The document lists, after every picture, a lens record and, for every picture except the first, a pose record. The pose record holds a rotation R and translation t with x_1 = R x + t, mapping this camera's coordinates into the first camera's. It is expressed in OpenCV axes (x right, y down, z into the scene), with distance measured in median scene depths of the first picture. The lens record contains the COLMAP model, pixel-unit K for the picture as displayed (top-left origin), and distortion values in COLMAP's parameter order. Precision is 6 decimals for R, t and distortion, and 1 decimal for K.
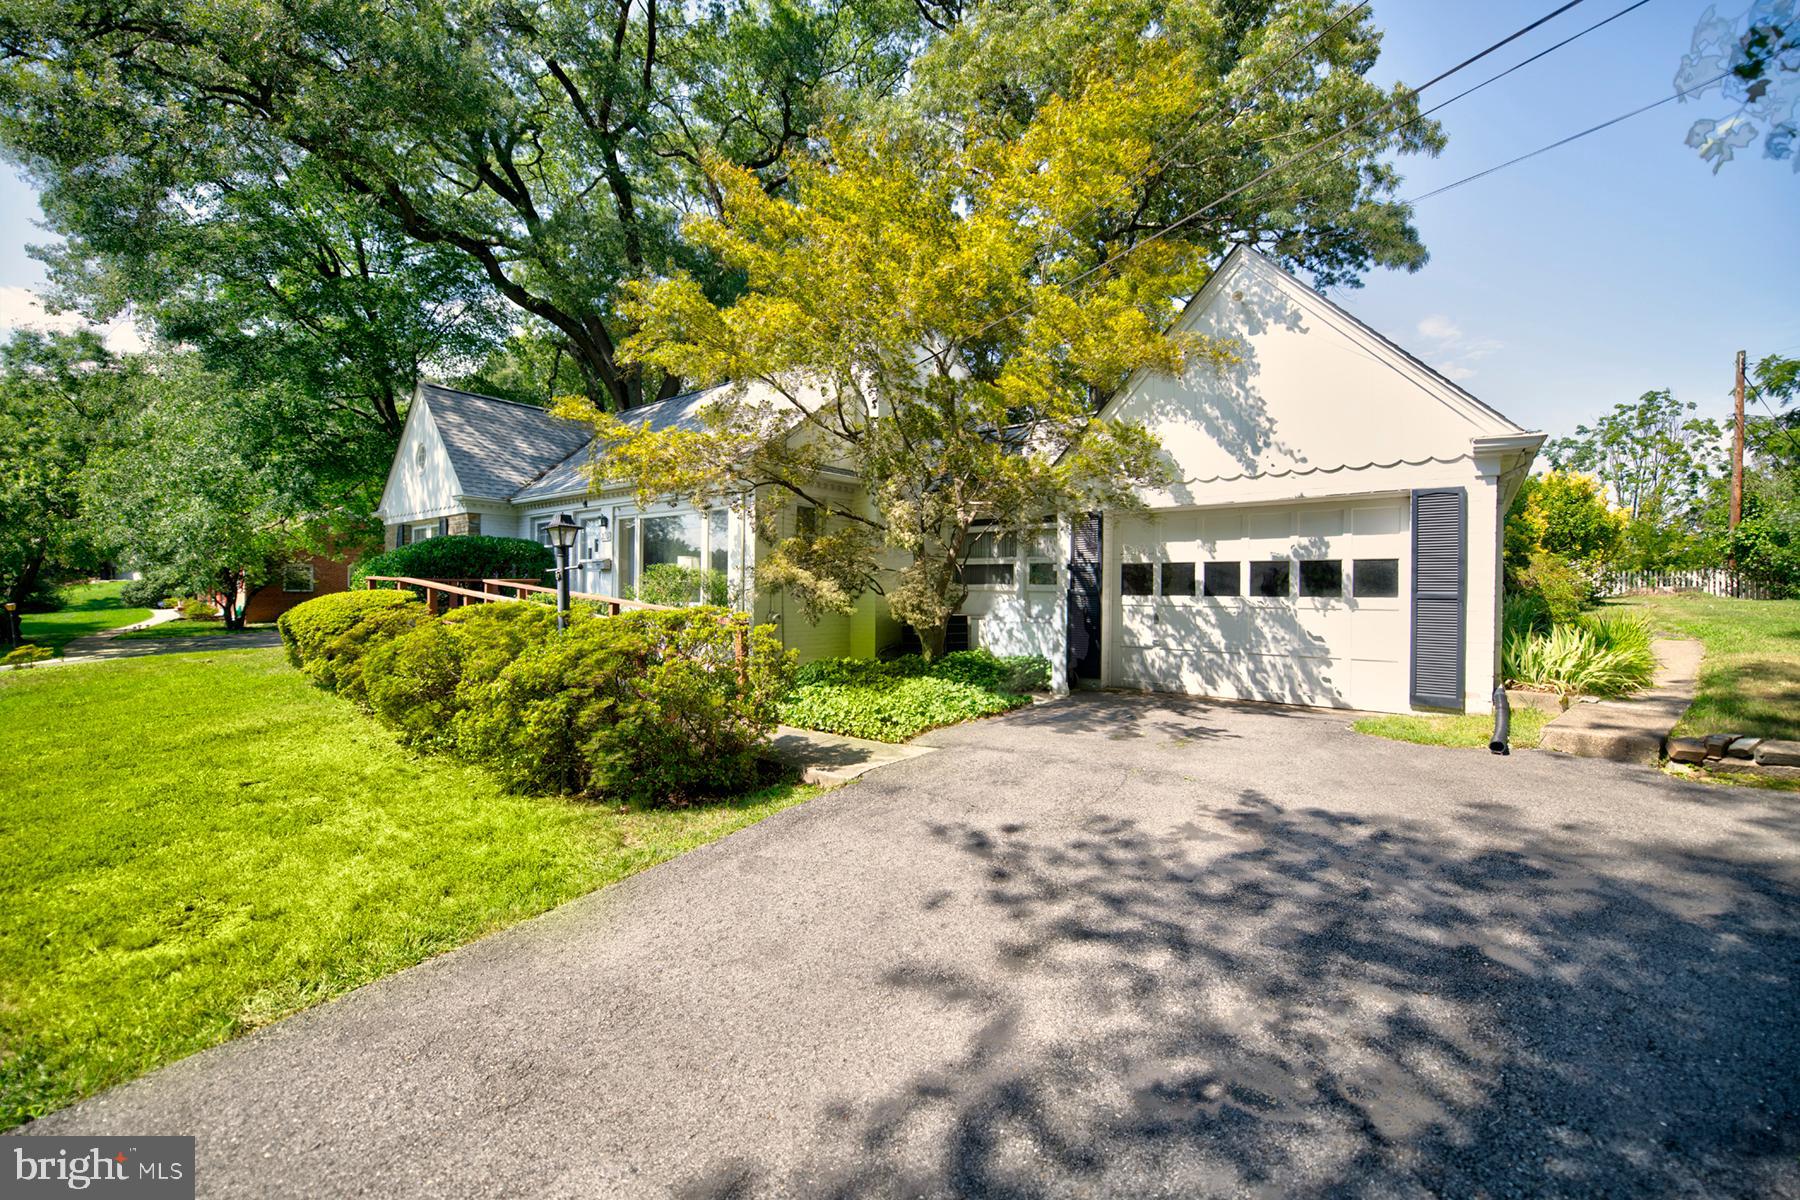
lens RADIAL K [[718.9, 0, 891.7], [0, 718.9, 590.4], [0, 0, 1]] dist [-0.000905, -0.009687]
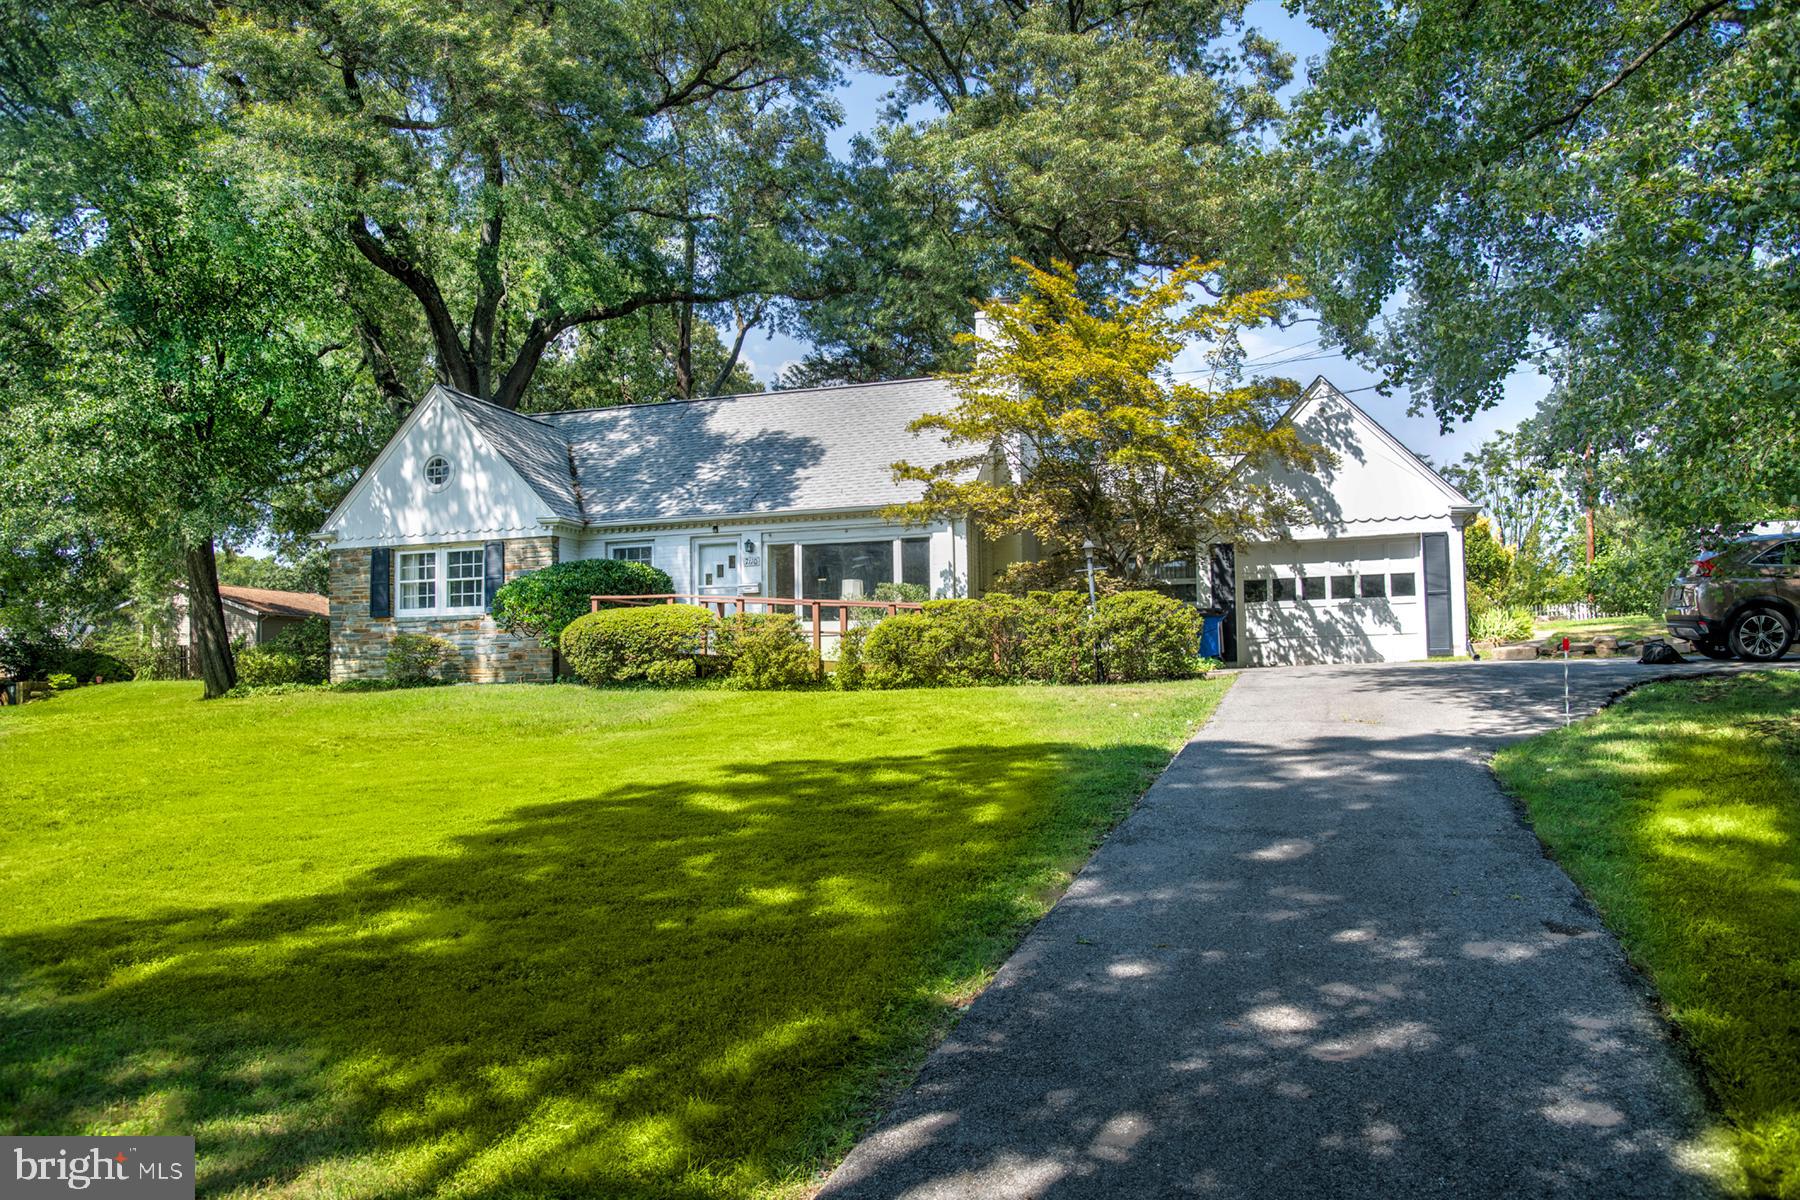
lens RADIAL K [[1285.4, 0, 900.0], [0, 1285.4, 600.0], [0, 0, 1]] dist [-0.098360, 0.000322]
pose [[0.939723, -0.004133, 0.341910, -1.203330], [0.025613, 0.997969, -0.058332, 0.134680], [-0.340975, 0.063574, 0.937920, -1.142278]]
